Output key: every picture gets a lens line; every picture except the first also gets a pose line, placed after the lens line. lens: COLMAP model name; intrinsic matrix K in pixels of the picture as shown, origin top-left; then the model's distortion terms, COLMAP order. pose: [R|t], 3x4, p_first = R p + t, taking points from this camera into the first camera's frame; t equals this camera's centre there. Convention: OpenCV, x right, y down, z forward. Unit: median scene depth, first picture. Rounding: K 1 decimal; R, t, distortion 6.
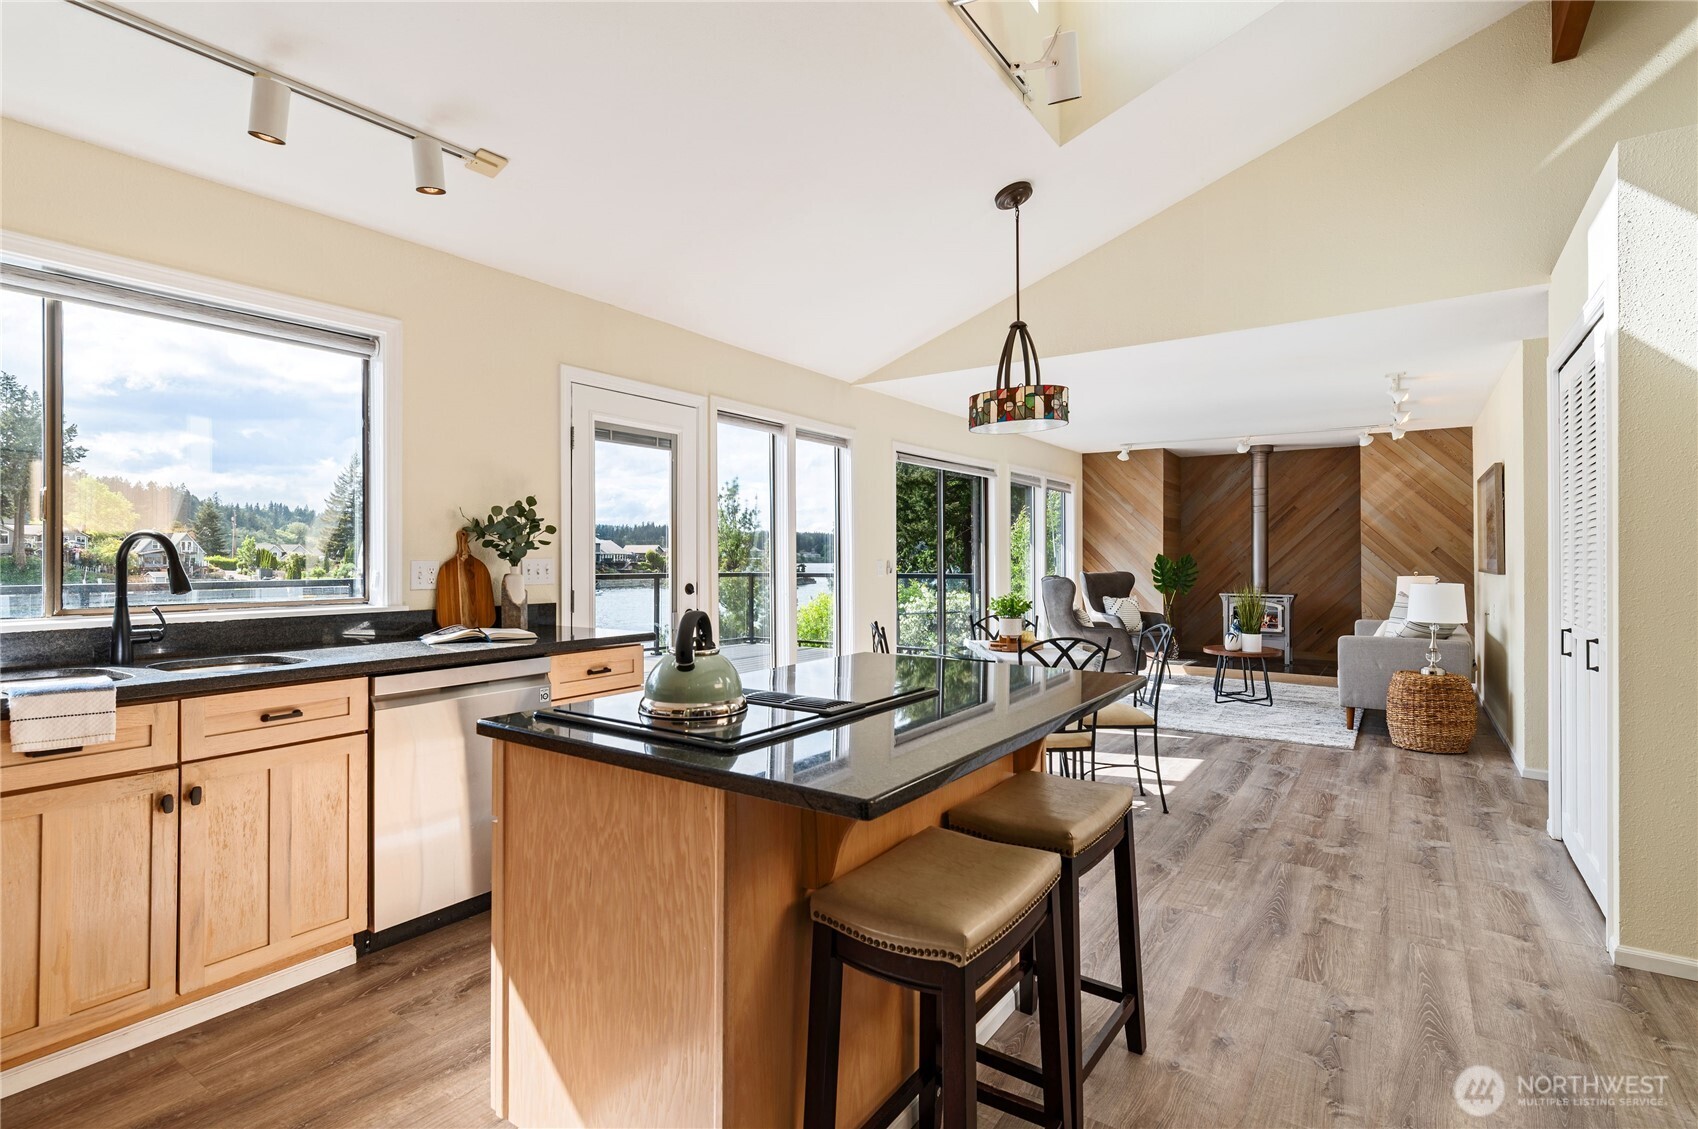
lens RADIAL K [[826.5, 0, 848.7], [0, 826.5, 551.3], [0, 0, 1]] dist [0.001923, 0.000034]
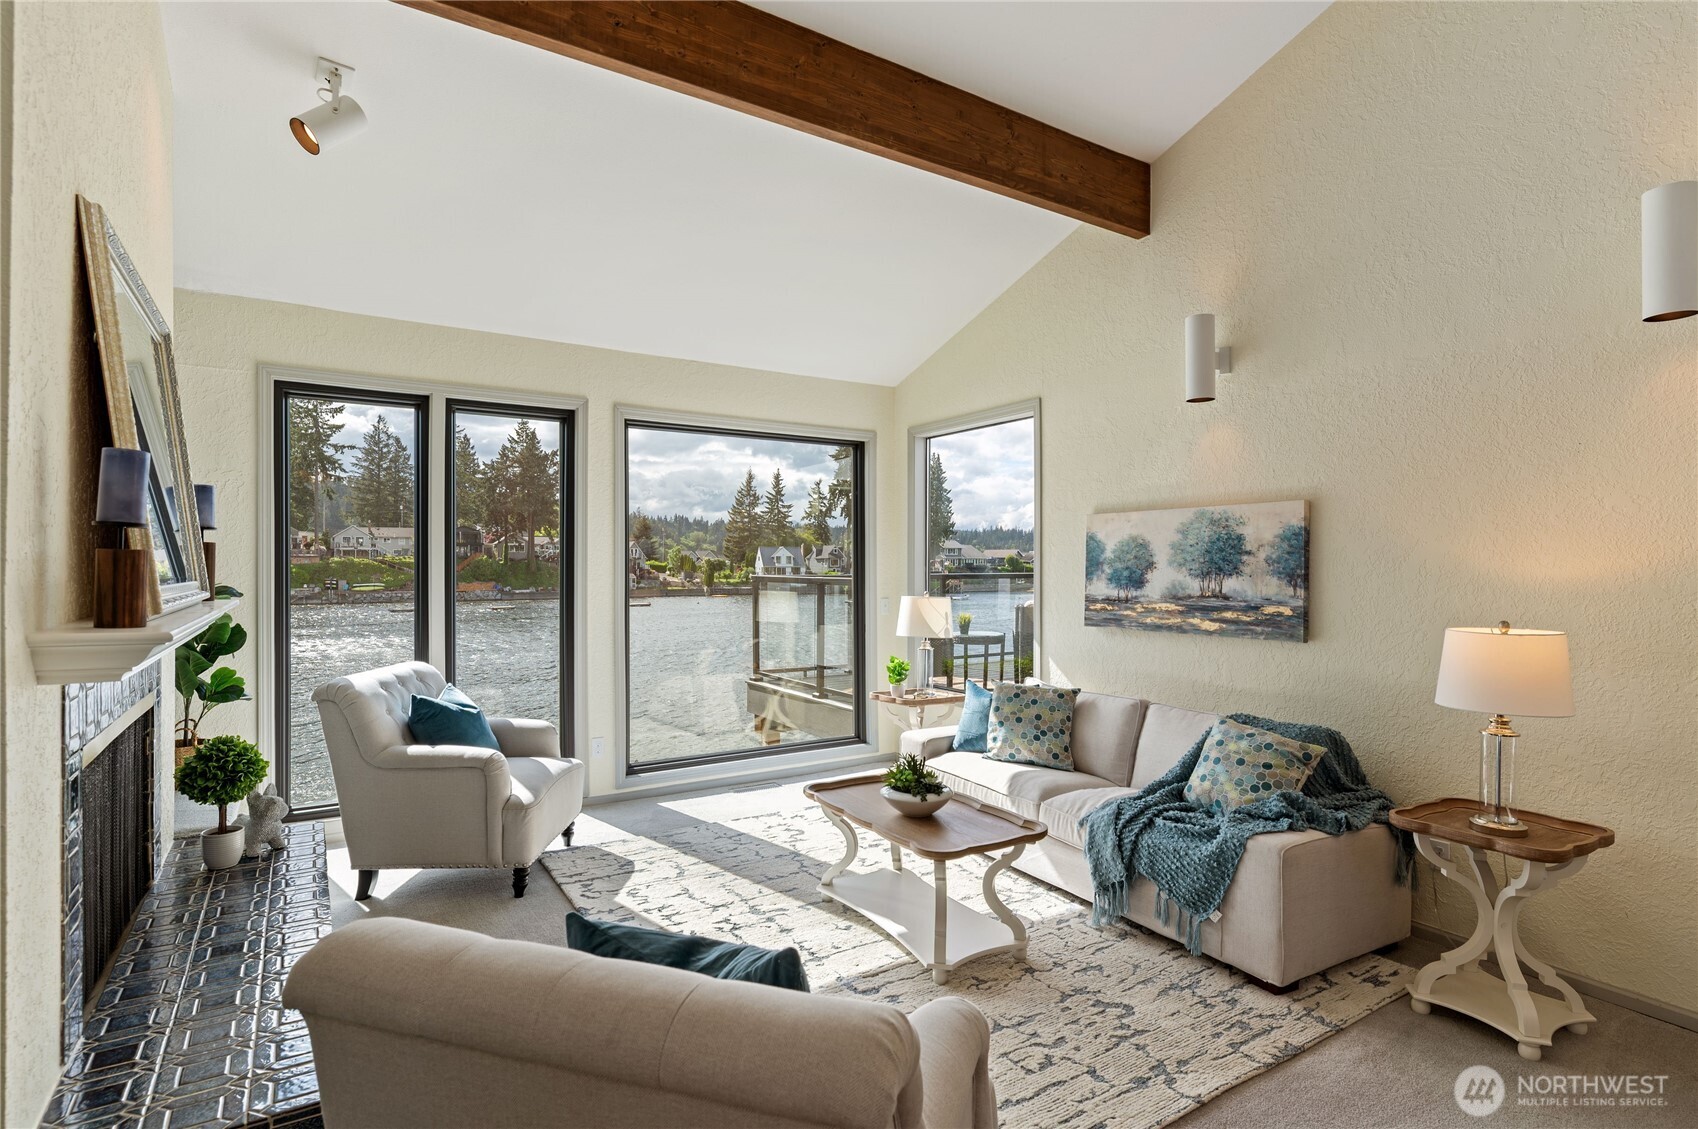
lens RADIAL K [[851.9, 0, 849.0], [0, 851.9, 564.5], [0, 0, 1]] dist [-0.000950, 0.000636]
pose [[0.918574, 0.000754, -0.395248, -0.848408], [0.003219, 0.999951, 0.009388, 0.031669], [0.395235, -0.009896, 0.918527, -0.916180]]
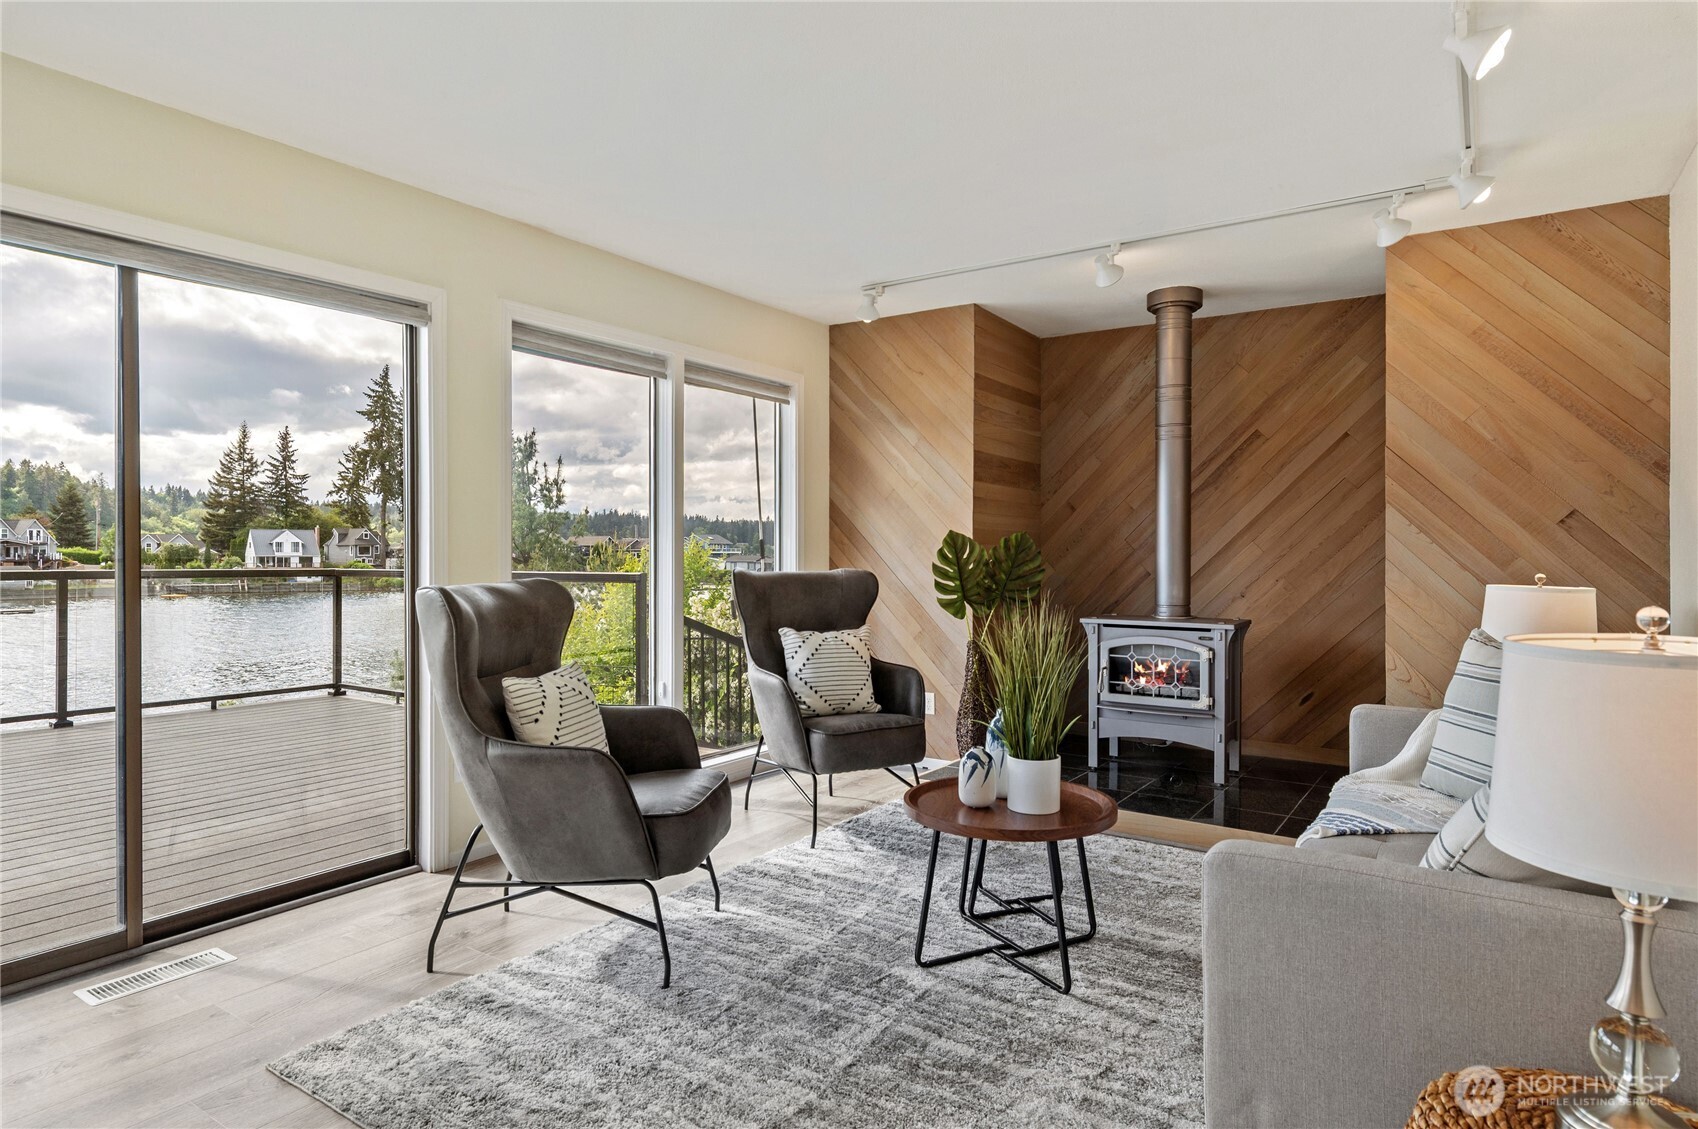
lens RADIAL K [[962.7, 0, 850.4], [0, 962.7, 557.8], [0, 0, 1]] dist [0.001867, 0.000381]
pose [[0.999994, 0.002673, 0.002350, 0.823071], [-0.002705, 0.999898, 0.013997, 0.027692], [-0.002312, -0.014003, 0.999899, 1.216227]]
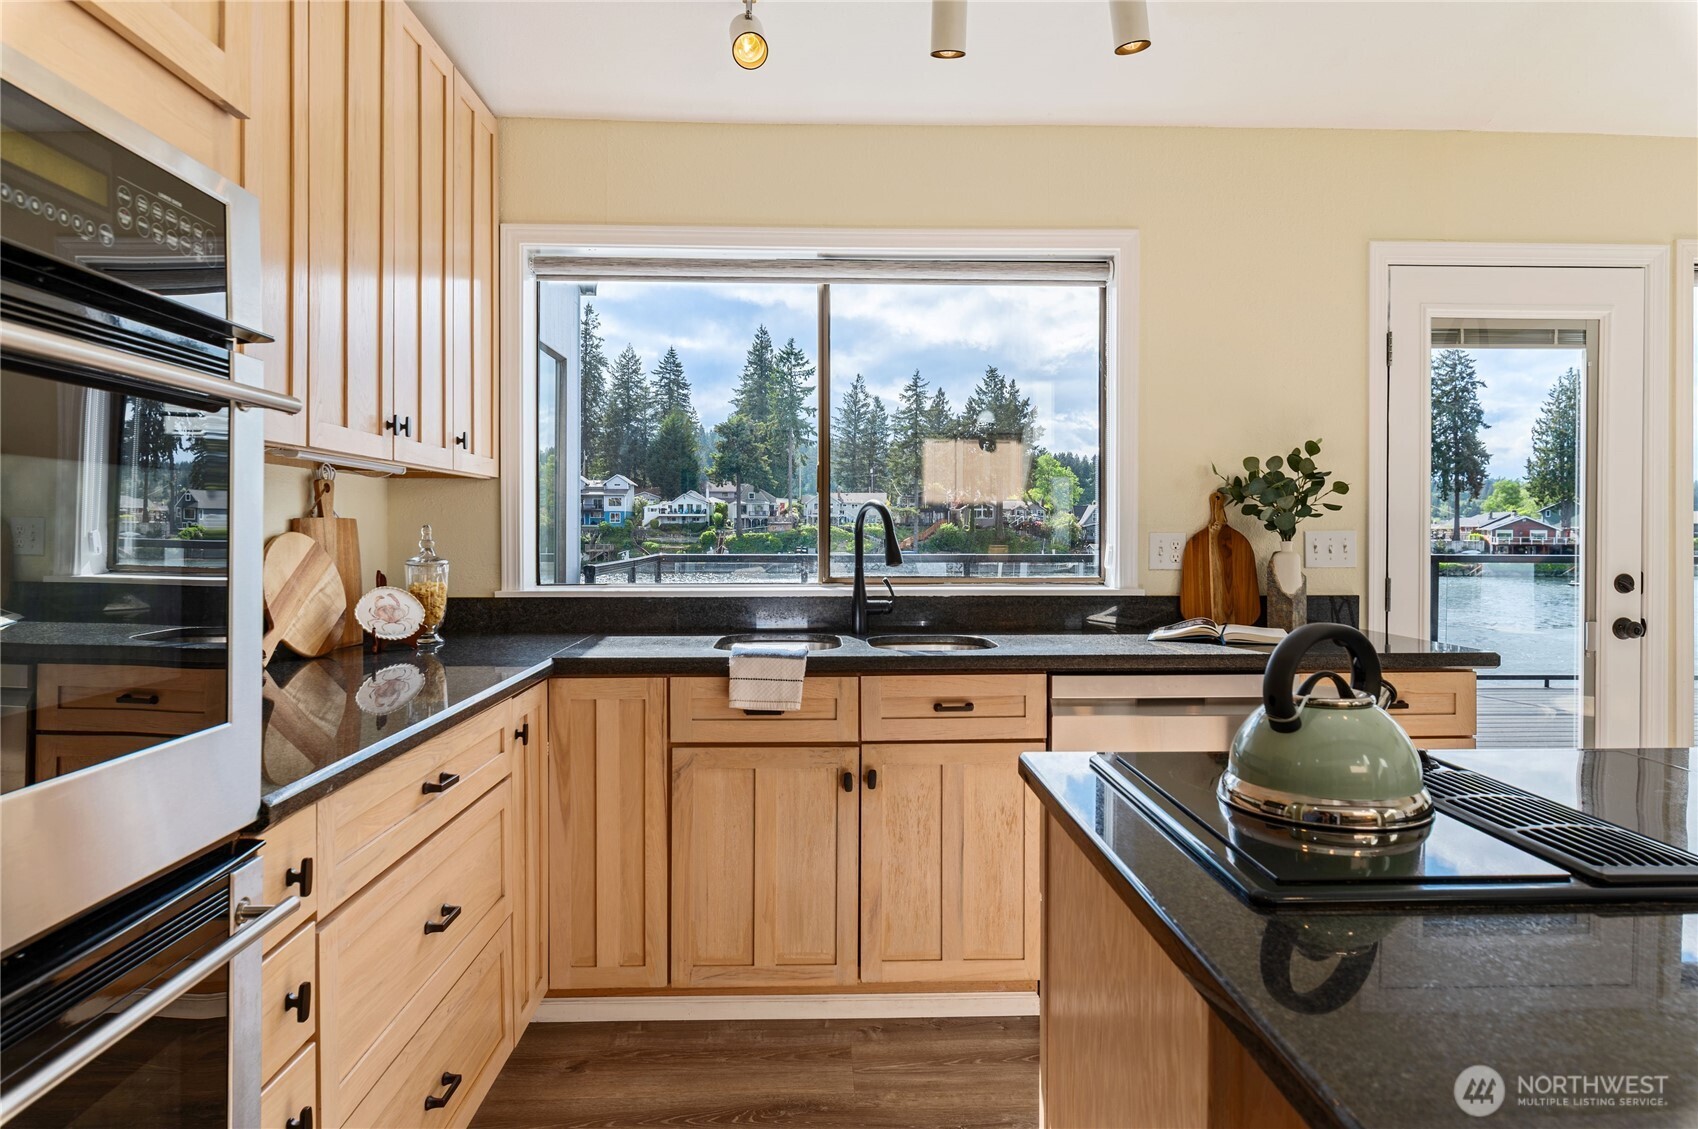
lens RADIAL K [[1031.9, 0, 846.9], [0, 1031.9, 544.1], [0, 0, 1]] dist [0.000961, -0.000535]
pose [[0.592791, 0.012054, -0.805266, 0.085693], [0.004853, 0.999816, 0.018539, 0.002548], [0.805342, -0.014897, 0.592624, 0.169032]]
